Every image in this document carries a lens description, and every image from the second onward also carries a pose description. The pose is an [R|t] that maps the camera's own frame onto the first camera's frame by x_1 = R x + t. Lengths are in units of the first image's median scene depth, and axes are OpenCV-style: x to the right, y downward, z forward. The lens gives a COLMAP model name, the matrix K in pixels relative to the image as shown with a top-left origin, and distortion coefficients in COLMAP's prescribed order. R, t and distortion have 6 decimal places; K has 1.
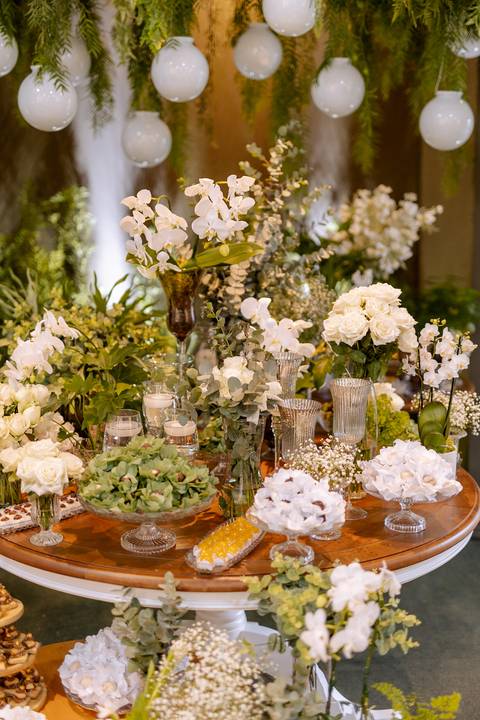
lens RADIAL K [[1016.0, 0, 240.0], [0, 1016.0, 360.0], [0, 0, 1]] dist [0.011782, -0.002316]
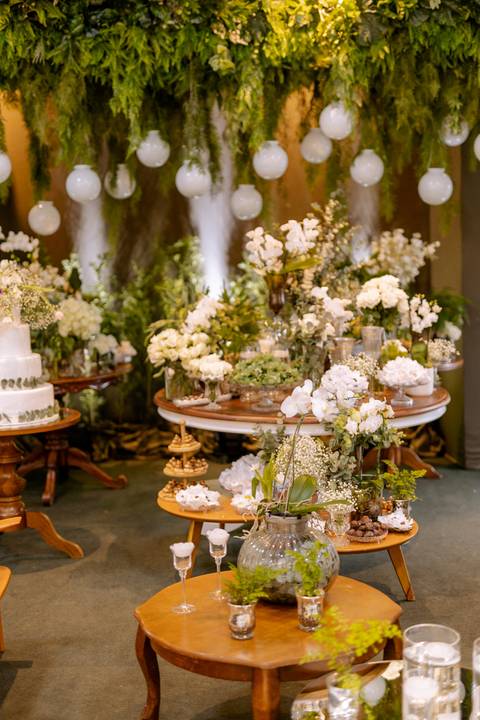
lens RADIAL K [[1016.0, 0, 240.0], [0, 1016.0, 360.0], [0, 0, 1]] dist [0.011782, -0.002316]
pose [[0.998578, -0.013508, -0.051571, -0.027707], [0.010229, 0.997940, -0.063332, 0.148426], [0.052320, 0.062714, 0.996659, -0.650674]]
